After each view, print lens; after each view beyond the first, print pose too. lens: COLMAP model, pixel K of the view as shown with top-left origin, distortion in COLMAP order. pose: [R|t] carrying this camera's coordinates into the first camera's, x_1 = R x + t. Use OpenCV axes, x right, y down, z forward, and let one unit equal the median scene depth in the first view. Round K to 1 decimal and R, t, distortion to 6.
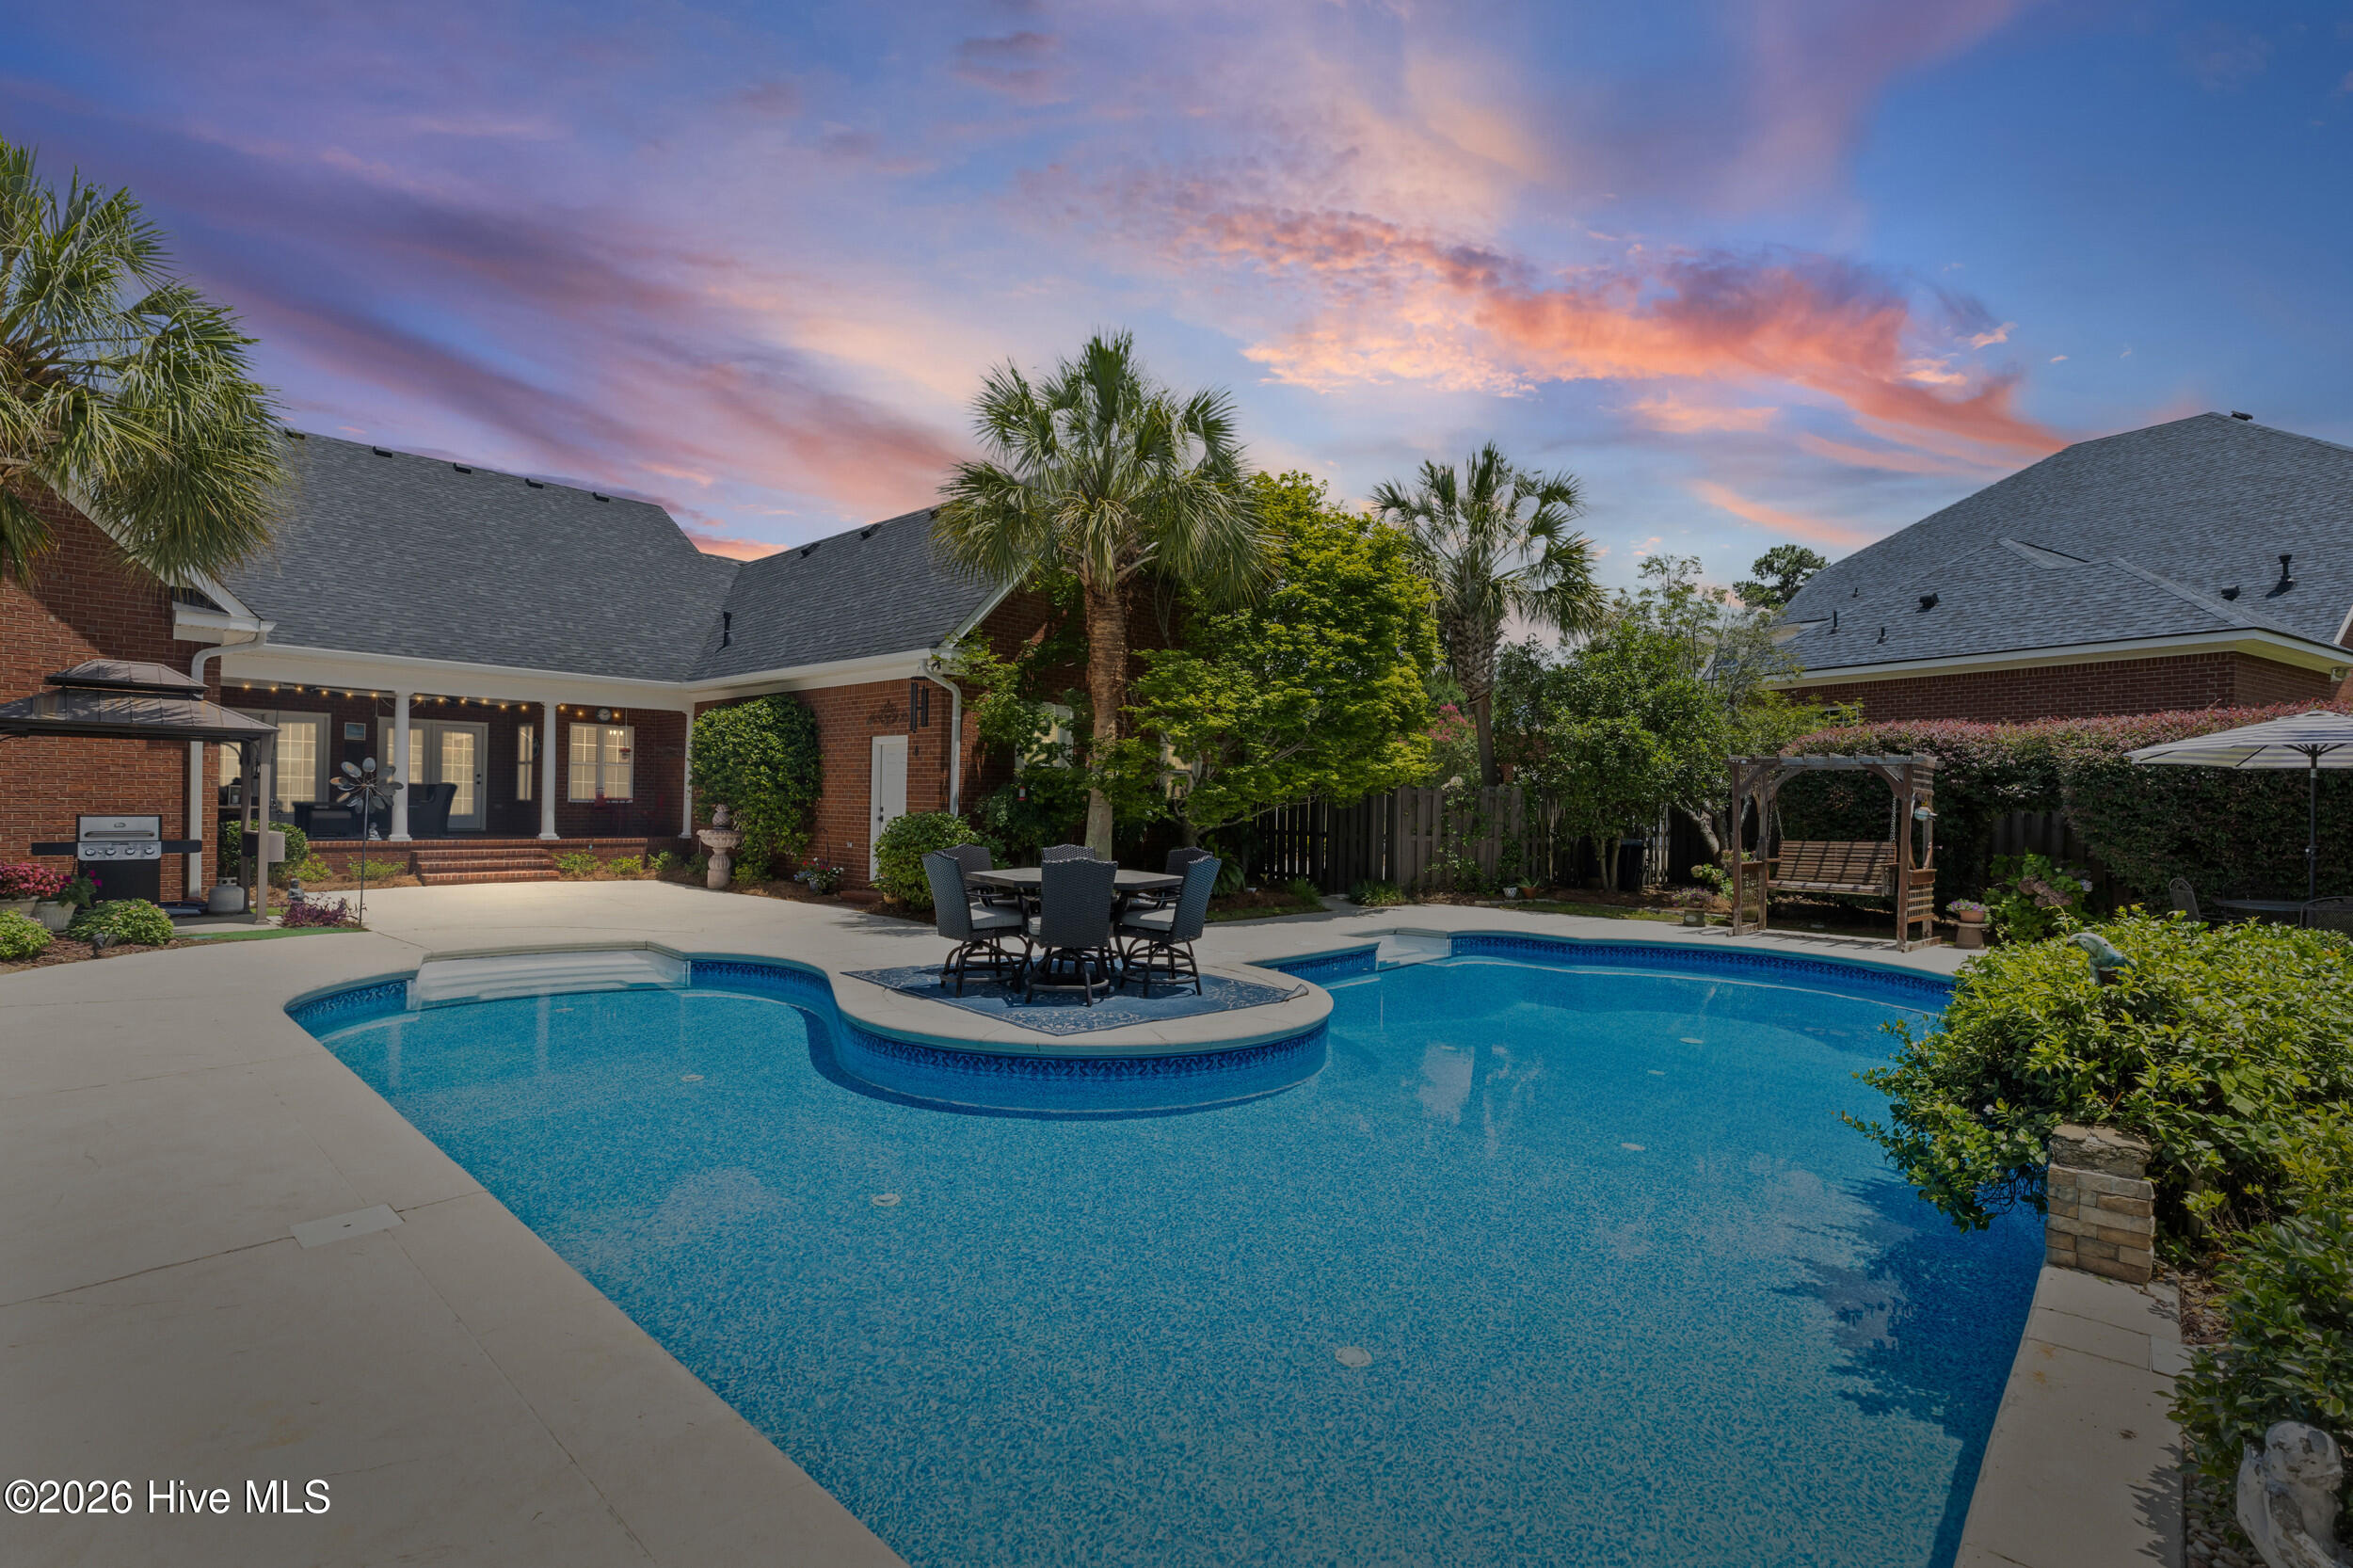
lens RADIAL K [[1072.6, 0, 1183.3], [0, 1072.6, 800.0], [0, 0, 1]] dist [0.003514, 0.000163]
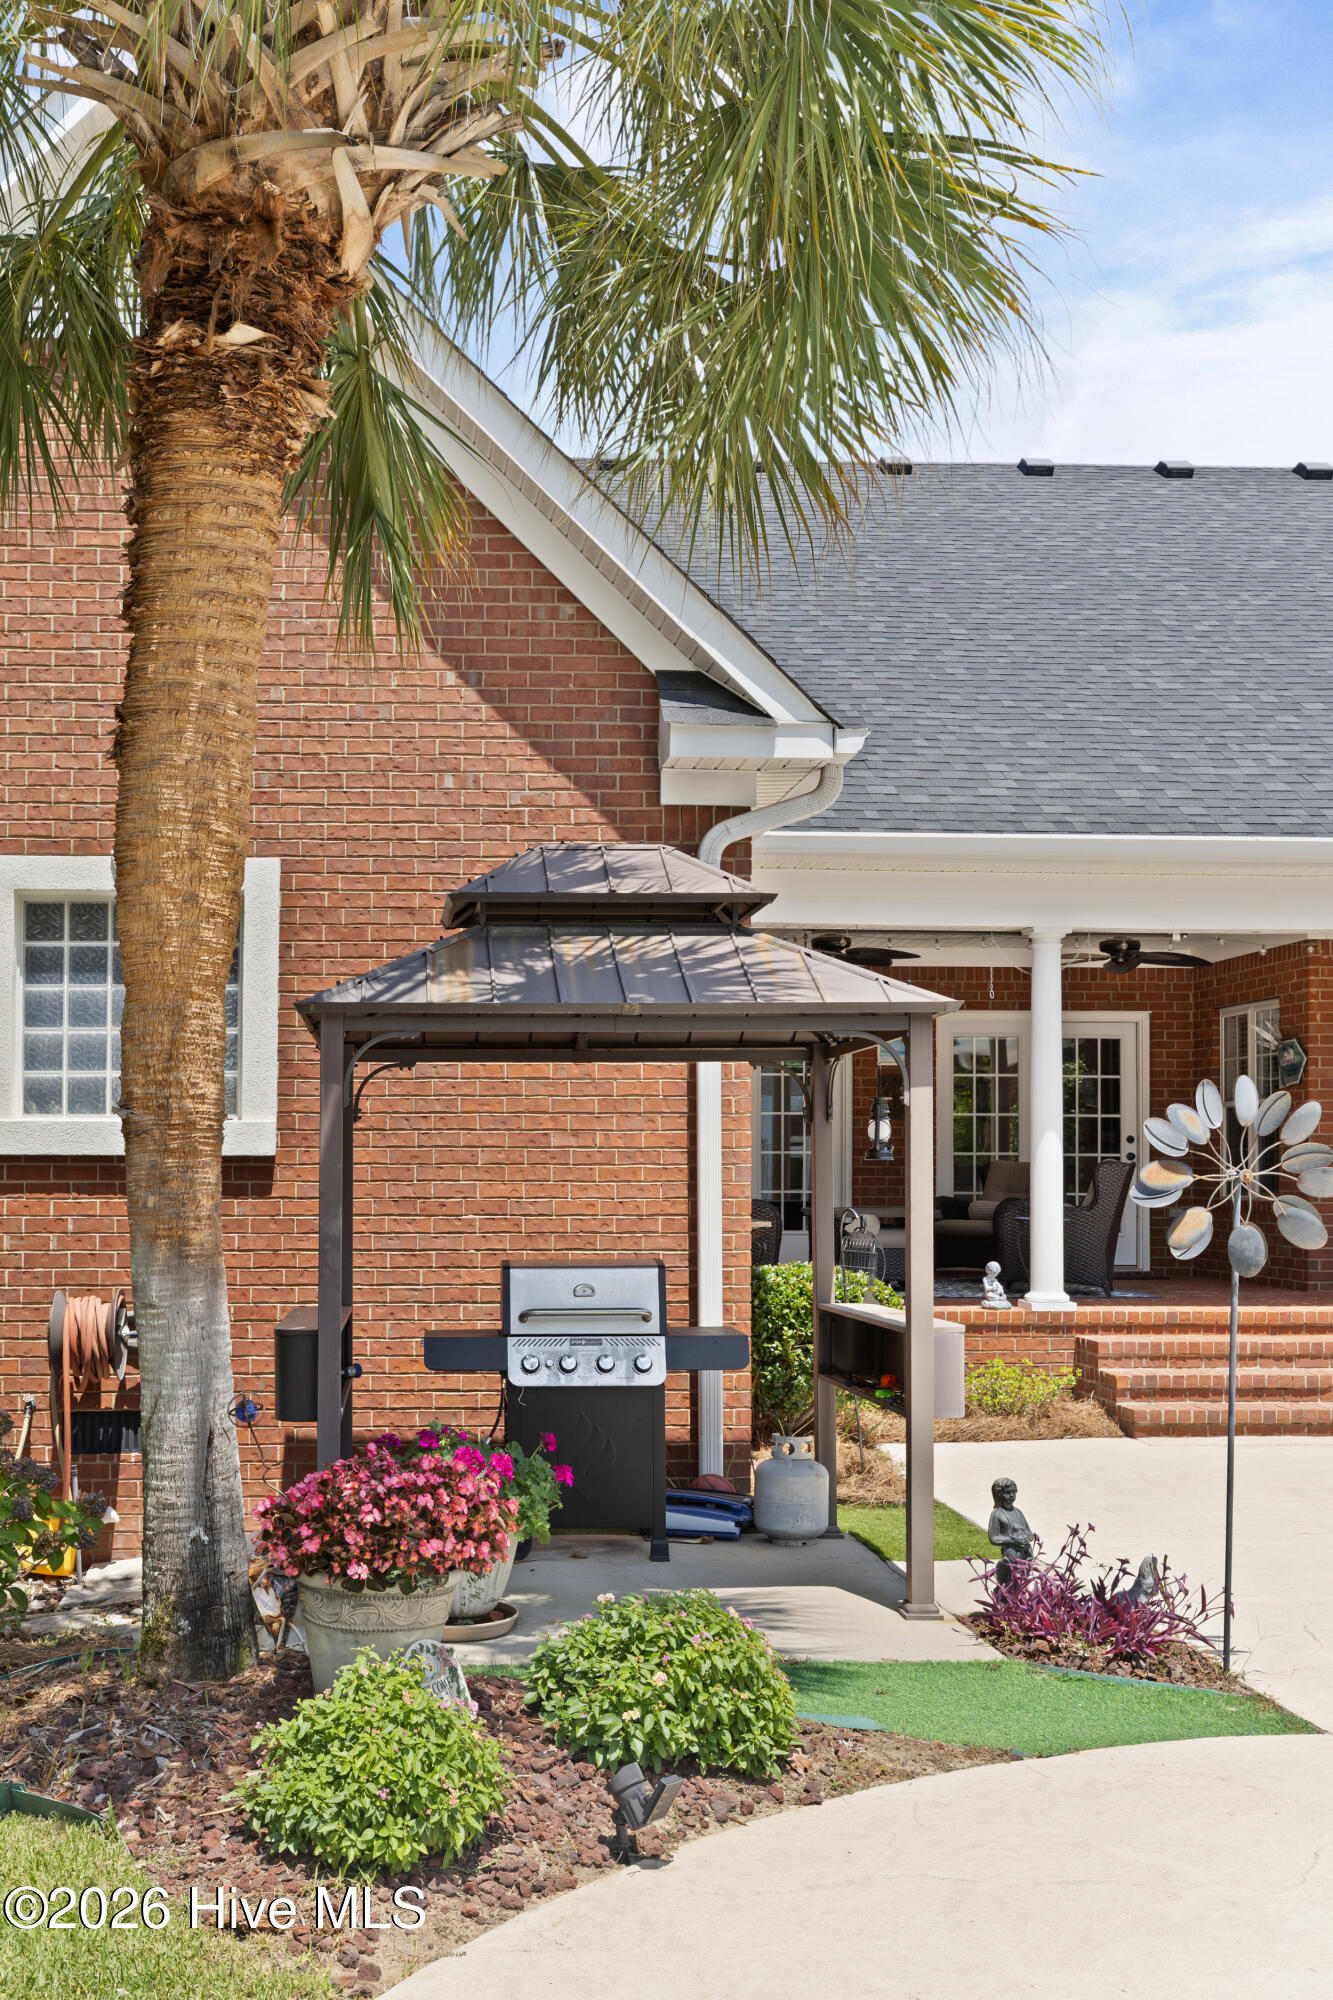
lens RADIAL K [[1980.0, 0, 457.8], [0, 1980.0, 1114.2], [0, 0, 1]] dist [0.007625, 0.020069]
pose [[0.707125, -0.036025, -0.706170, -0.470282], [0.013538, 0.999208, -0.037418, -0.011194], [0.706959, 0.016899, 0.707053, 0.426933]]
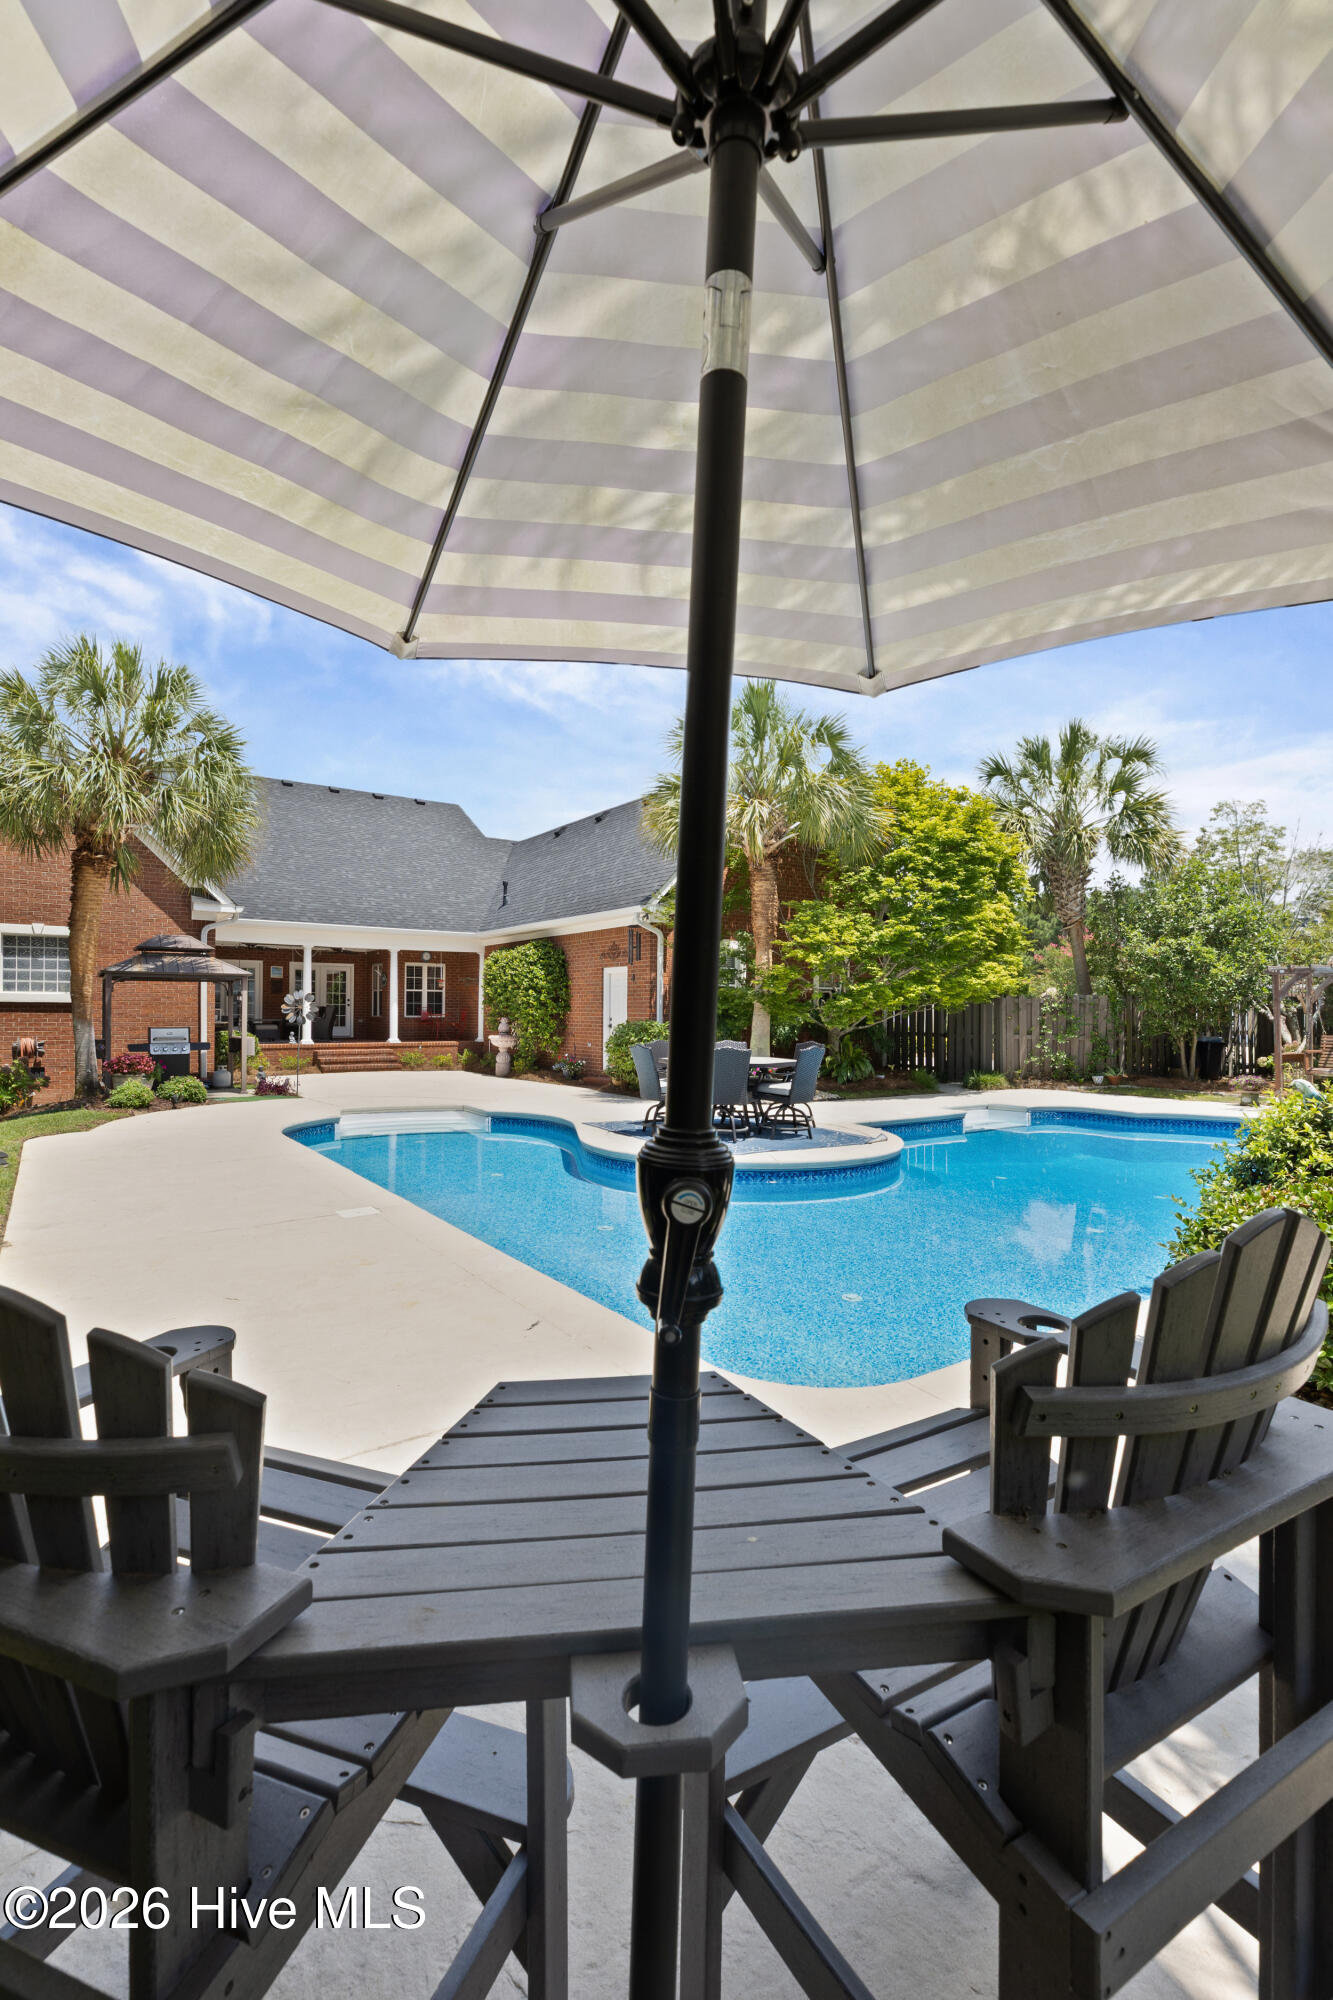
lens RADIAL K [[899.6, 0, 645.1], [0, 899.6, 1008.6], [0, 0, 1]] dist [0.007560, 0.000256]
pose [[0.970301, -0.014630, -0.241458, 0.055271], [0.013608, 0.999890, -0.005898, 0.002760], [0.241518, 0.002437, 0.970393, -0.154713]]
